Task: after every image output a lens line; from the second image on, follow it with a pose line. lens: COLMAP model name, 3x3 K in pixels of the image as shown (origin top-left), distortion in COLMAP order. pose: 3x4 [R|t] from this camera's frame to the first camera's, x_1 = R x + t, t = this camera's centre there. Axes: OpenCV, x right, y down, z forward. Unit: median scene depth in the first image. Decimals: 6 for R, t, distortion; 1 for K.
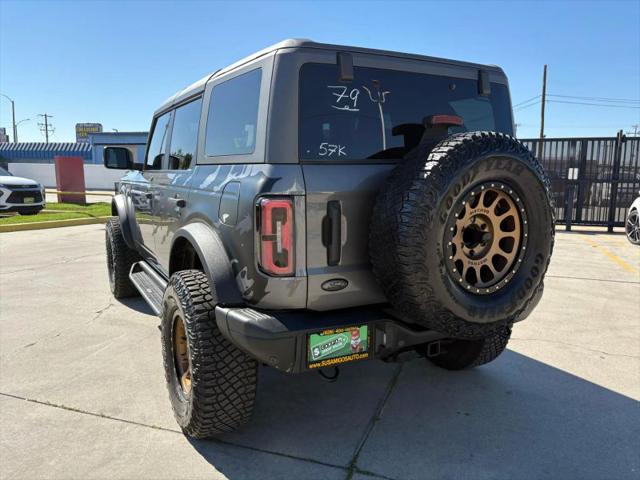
lens RADIAL K [[508.3, 0, 320.0], [0, 508.3, 240.0], [0, 0, 1]] dist [0.024670, -0.004905]
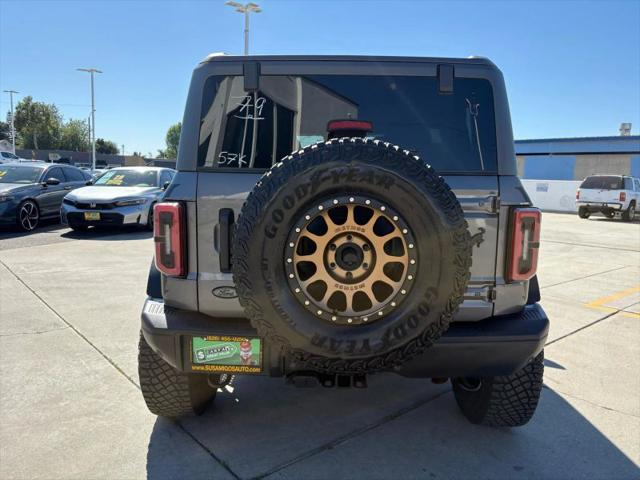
lens RADIAL K [[493.6, 0, 320.0], [0, 493.6, 240.0], [0, 0, 1]] dist [0.009894, -0.010471]
pose [[0.882339, 0.080474, -0.463683, 0.640728], [-0.096861, 0.995230, -0.011590, -0.021439], [0.460538, 0.055139, 0.885926, 0.218199]]
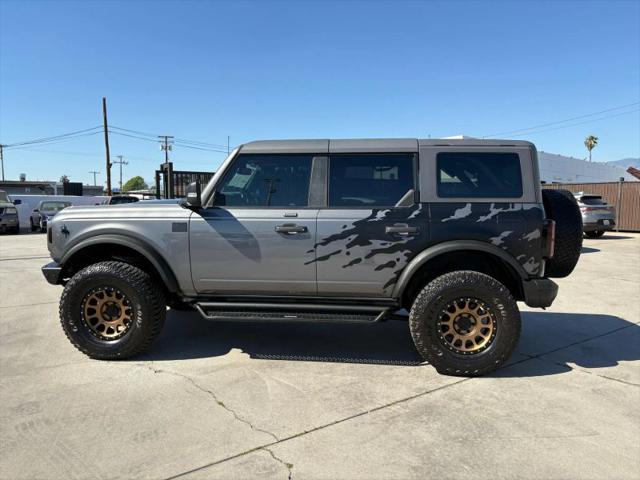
lens RADIAL K [[498.9, 0, 323.1], [0, 498.9, 232.6], [0, 0, 1]] dist [0.016870, -0.009393]
pose [[0.548408, -0.059775, 0.834072, -2.132706], [0.117596, 0.993043, -0.006152, -0.119226], [-0.827901, 0.101457, 0.551622, 0.613234]]
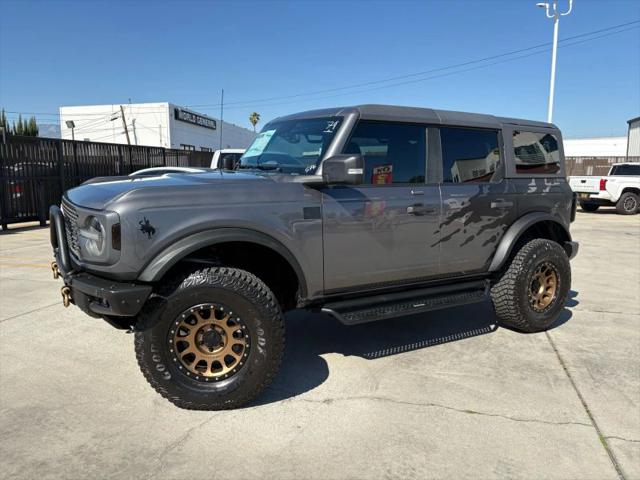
lens RADIAL K [[493.7, 0, 323.2], [0, 493.7, 242.7], [0, 0, 1]] dist [0.023829, -0.006454]
pose [[-0.069412, -0.150185, 0.986218, -2.280861], [0.133348, 0.978334, 0.158369, -0.361971], [-0.988636, 0.142503, -0.047881, 2.214093]]
